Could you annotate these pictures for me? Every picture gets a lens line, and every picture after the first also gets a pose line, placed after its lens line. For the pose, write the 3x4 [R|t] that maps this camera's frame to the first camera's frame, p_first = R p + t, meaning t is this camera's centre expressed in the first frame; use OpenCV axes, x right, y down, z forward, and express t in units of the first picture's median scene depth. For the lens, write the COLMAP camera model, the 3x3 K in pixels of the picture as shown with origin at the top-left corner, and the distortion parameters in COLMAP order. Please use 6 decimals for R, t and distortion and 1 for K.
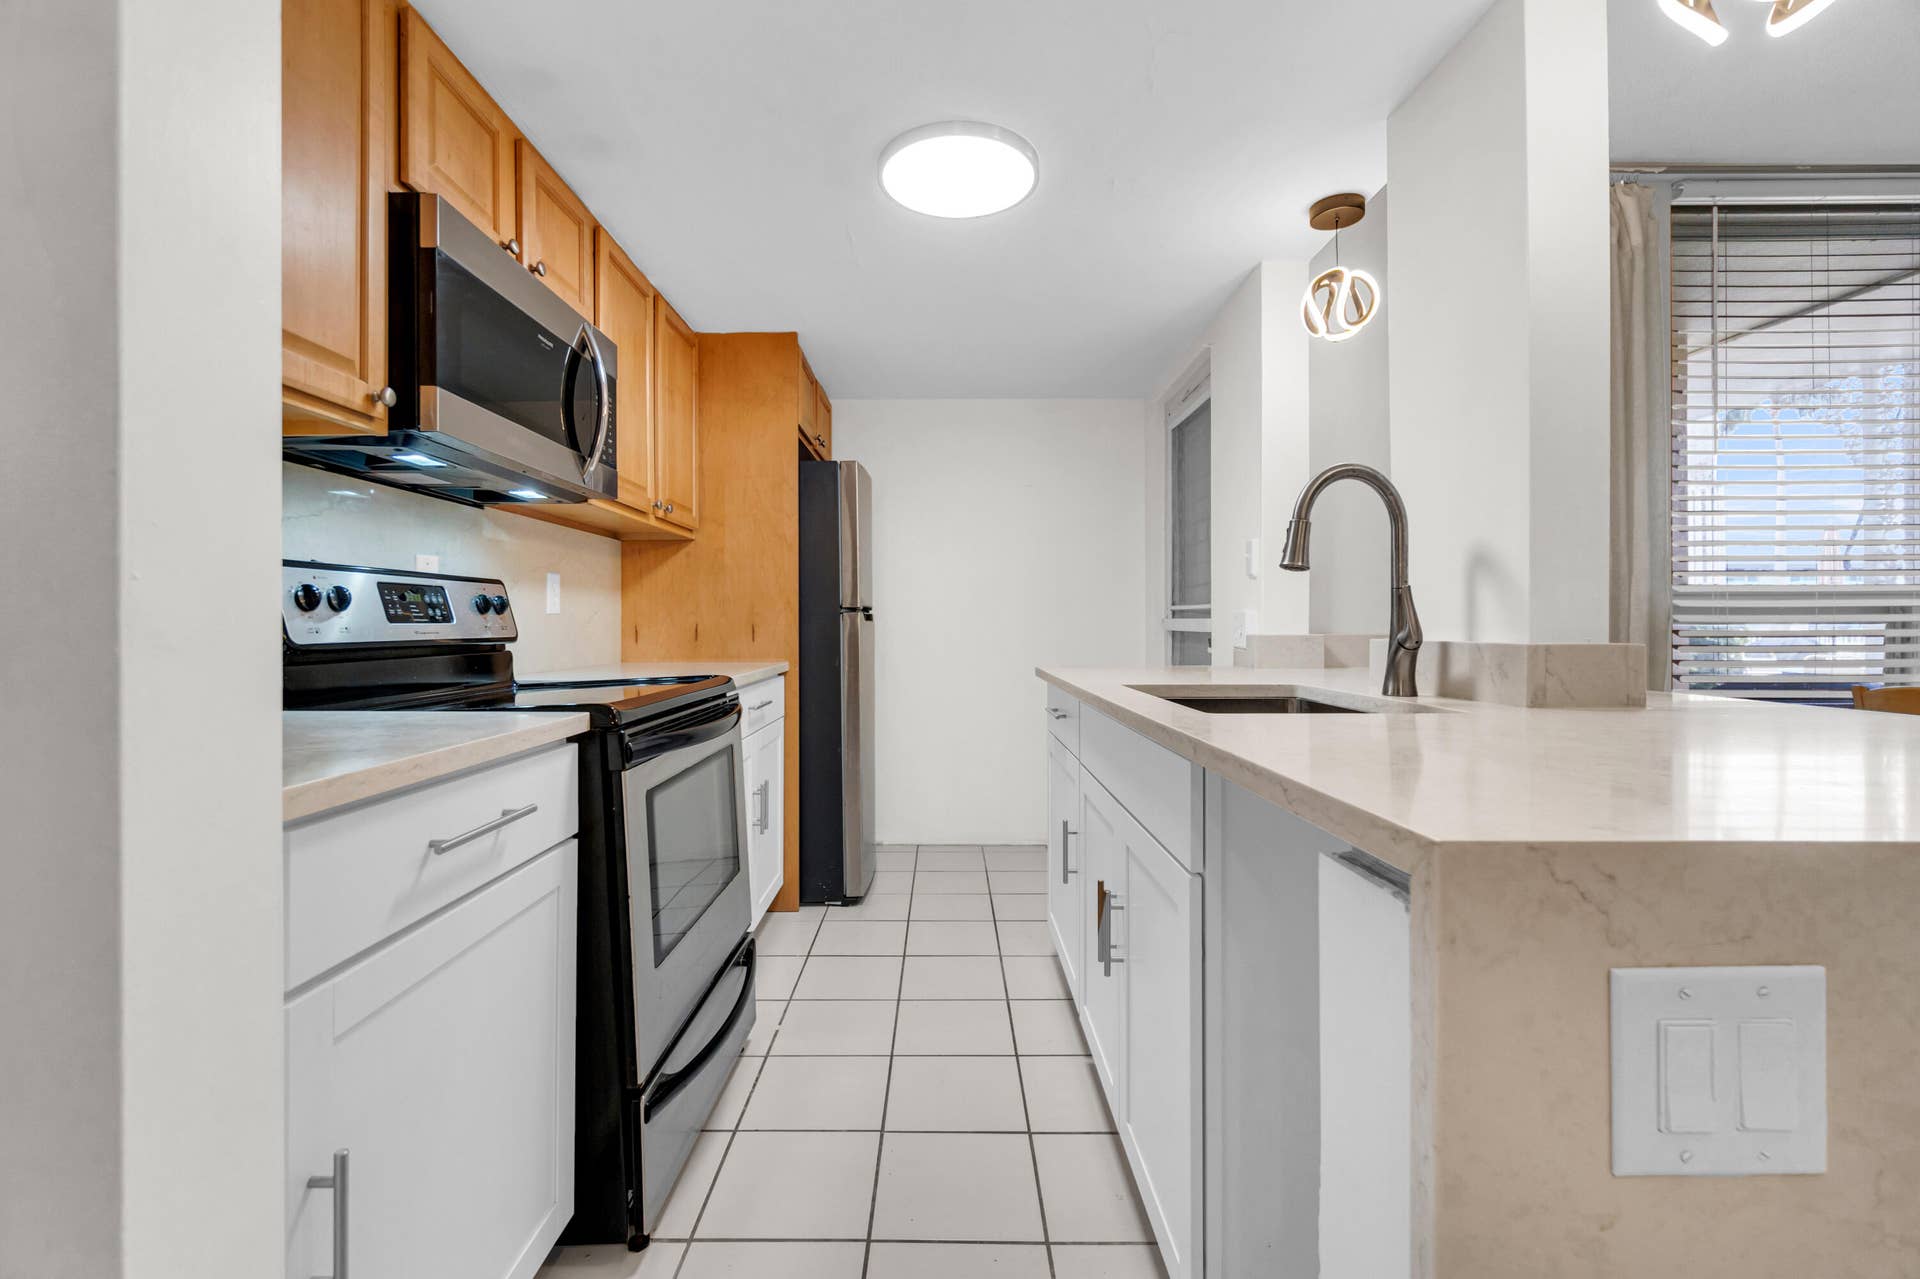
lens RADIAL K [[842.4, 0, 958.1], [0, 842.4, 629.0], [0, 0, 1]] dist [-0.009270, 0.000002]
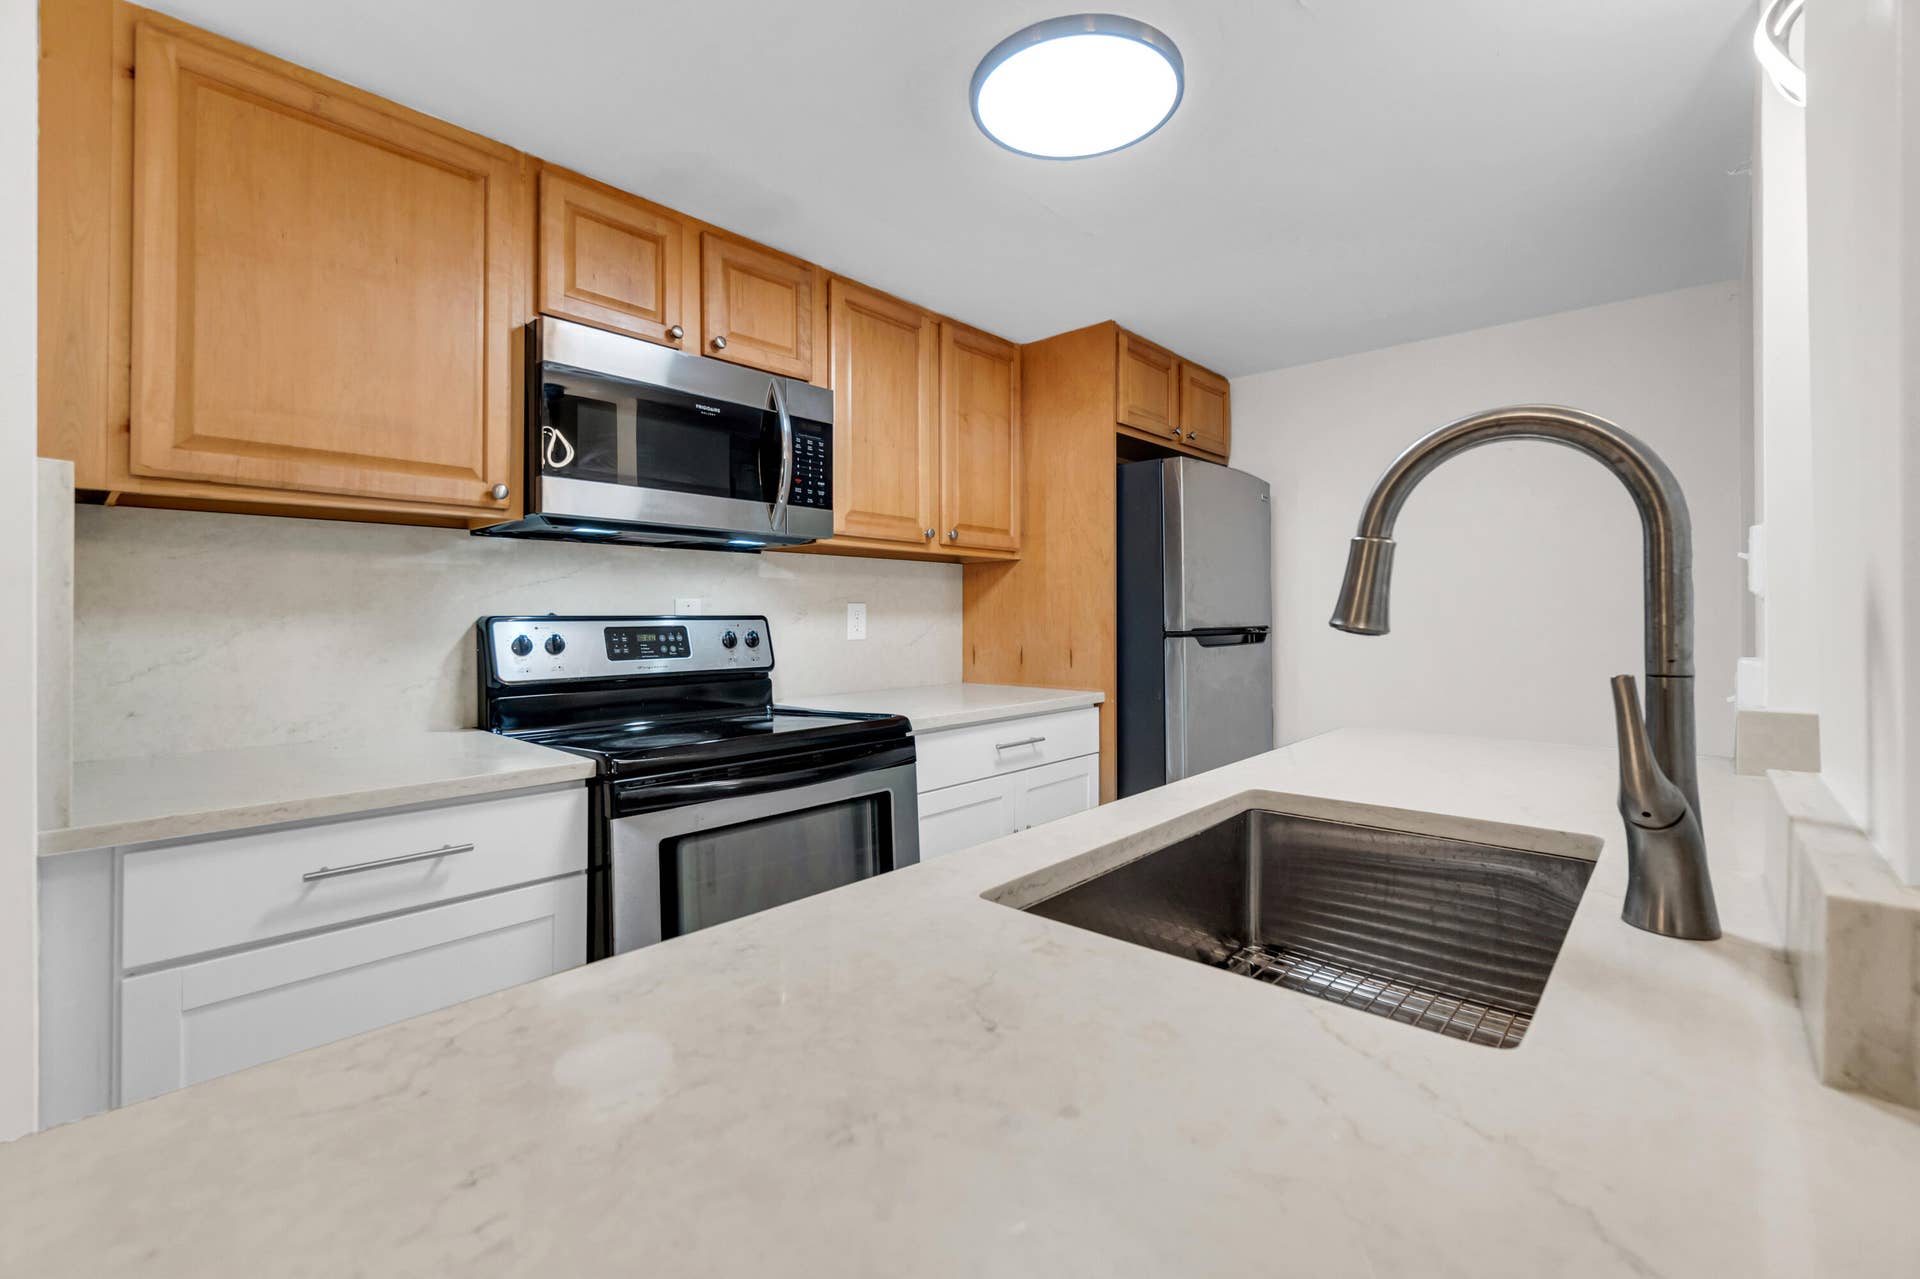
lens RADIAL K [[851.9, 0, 943.1], [0, 851.9, 621.1], [0, 0, 1]] dist [-0.002033, -0.000191]
pose [[0.732633, 0.005466, -0.680602, 0.474940], [-0.004350, 0.999985, 0.003348, -0.063760], [0.680610, 0.000507, 0.732645, 0.367059]]
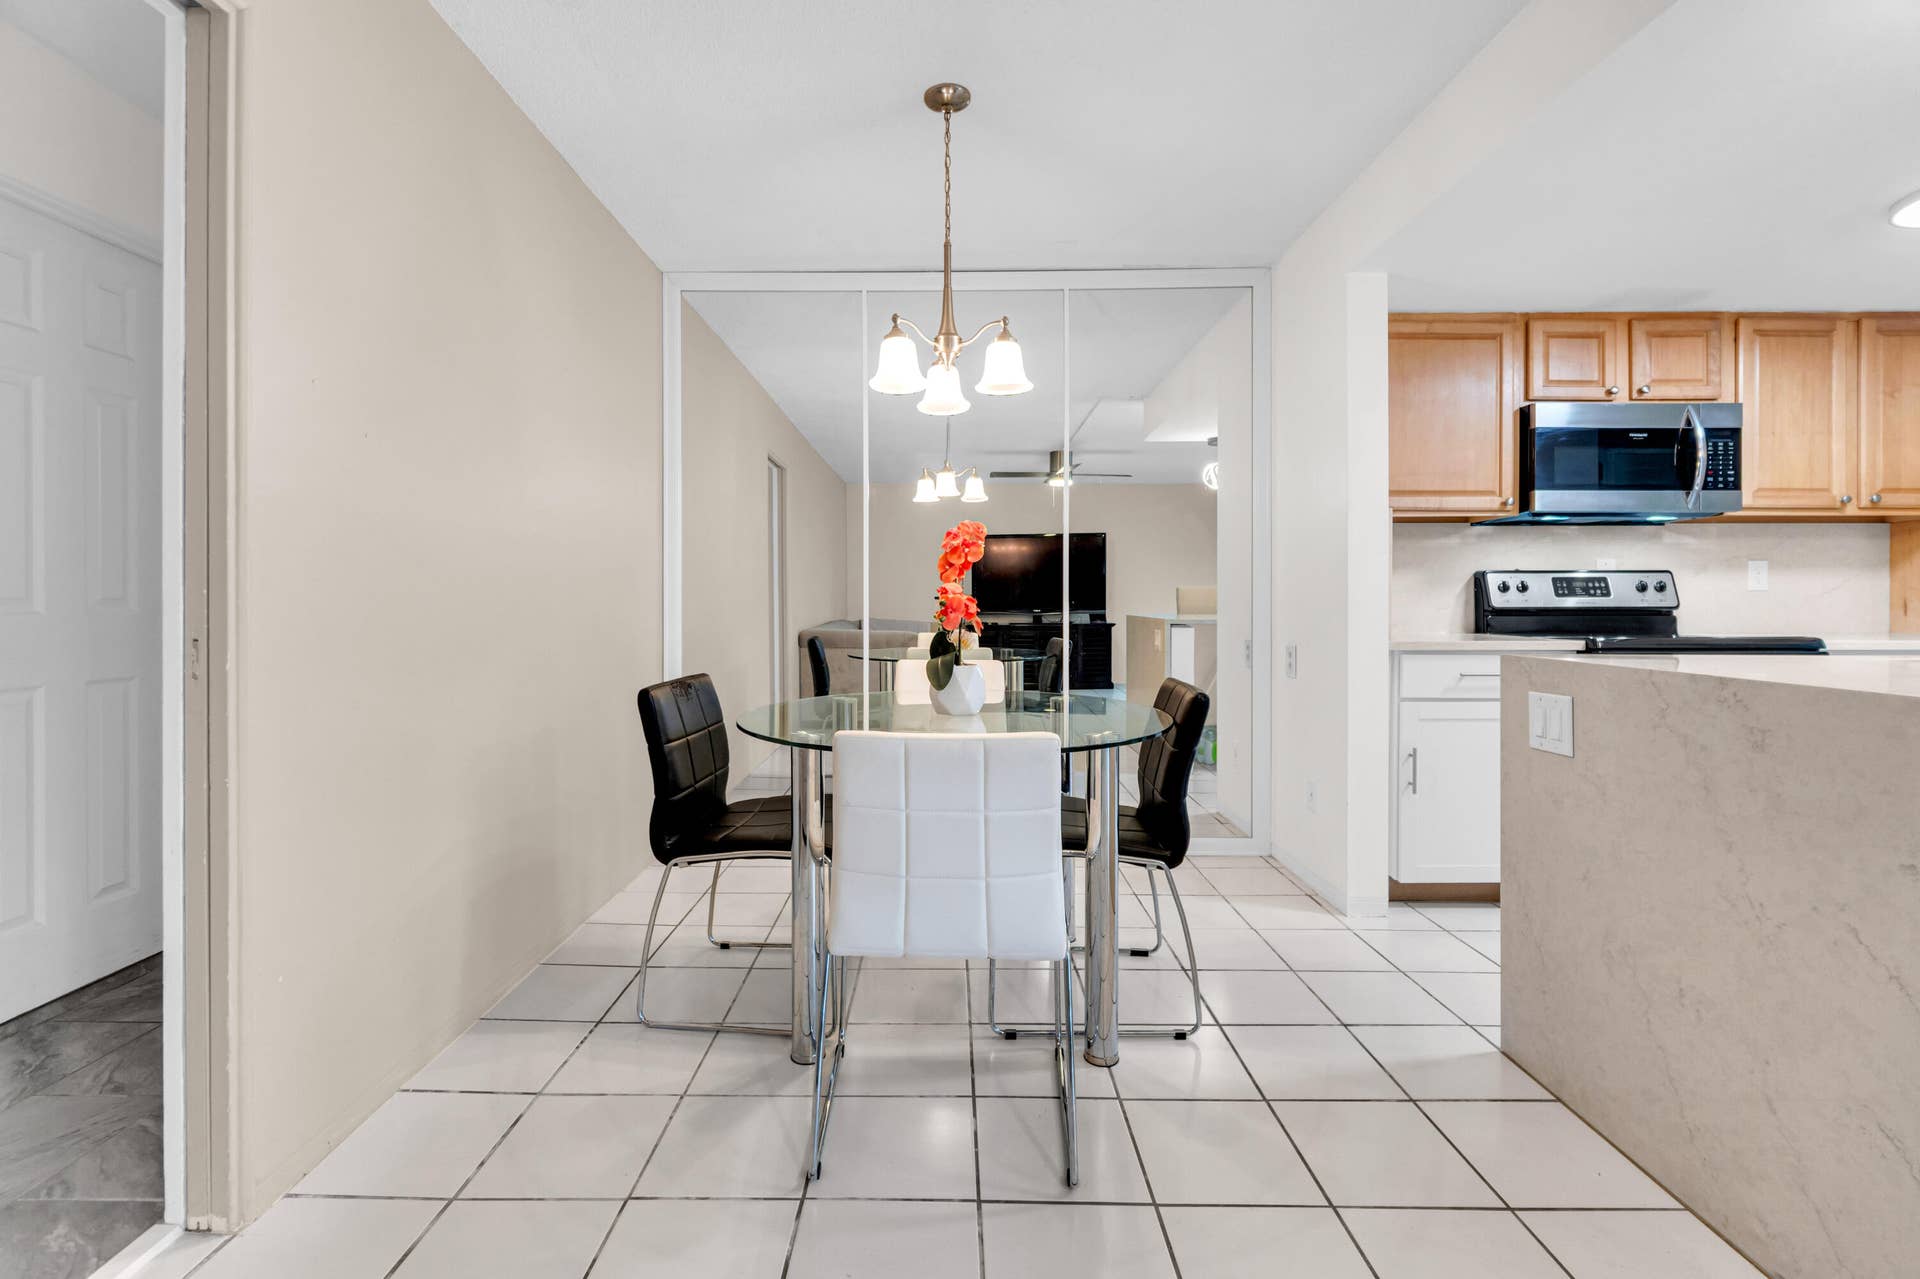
lens RADIAL K [[827.3, 0, 959.6], [0, 827.3, 600.7], [0, 0, 1]] dist [0.001857, 0.001172]
pose [[-0.004735, 0.004686, -0.999978, 1.160825], [-0.004419, 0.999979, 0.004707, -0.002447], [0.999979, 0.004441, -0.004714, -0.369893]]
